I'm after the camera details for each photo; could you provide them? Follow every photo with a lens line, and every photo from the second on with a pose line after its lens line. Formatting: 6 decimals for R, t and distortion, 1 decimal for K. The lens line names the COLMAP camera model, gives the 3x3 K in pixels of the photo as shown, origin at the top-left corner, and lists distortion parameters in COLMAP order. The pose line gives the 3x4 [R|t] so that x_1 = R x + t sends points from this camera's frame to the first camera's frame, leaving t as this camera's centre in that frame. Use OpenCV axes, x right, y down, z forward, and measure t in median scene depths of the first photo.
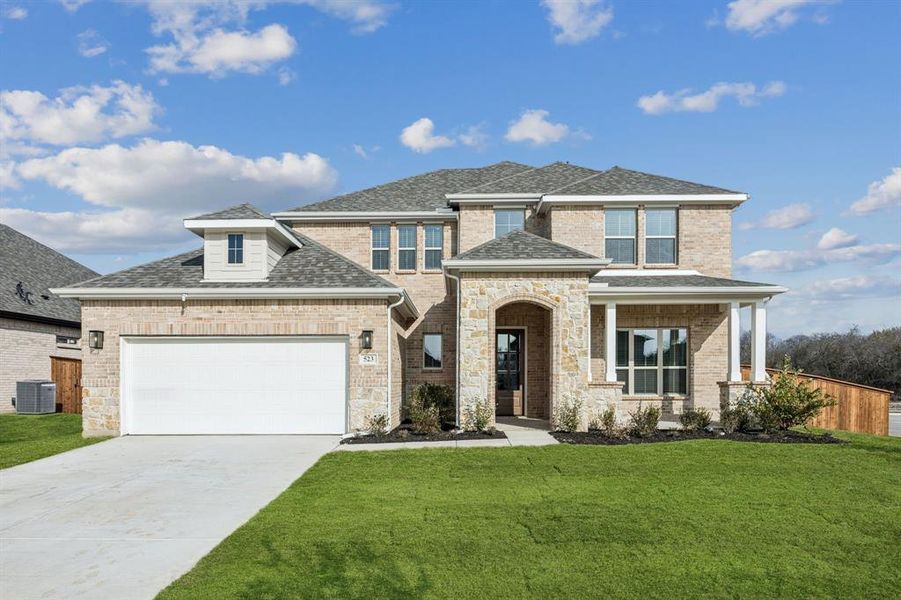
lens RADIAL K [[343.1, 0, 450.5], [0, 343.1, 288.4], [0, 0, 1]] dist [-0.001288, -0.000075]
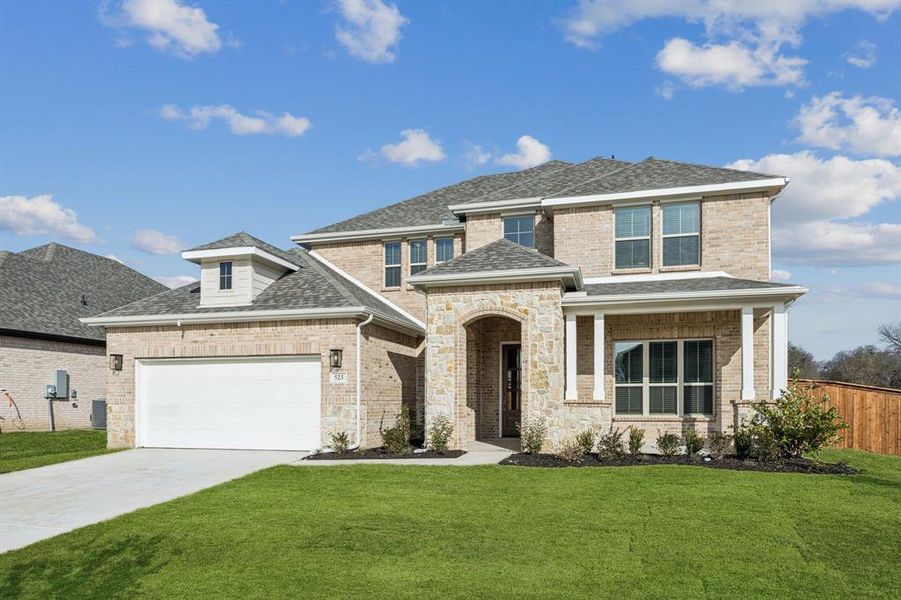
lens RADIAL K [[363.1, 0, 450.5], [0, 363.1, 300.0], [0, 0, 1]] dist [-0.000982, -0.000428]
pose [[0.986817, -0.042045, -0.156286, 0.246032], [0.041039, 0.999111, -0.009664, 0.000523], [0.156553, 0.003123, 0.987665, -0.011652]]
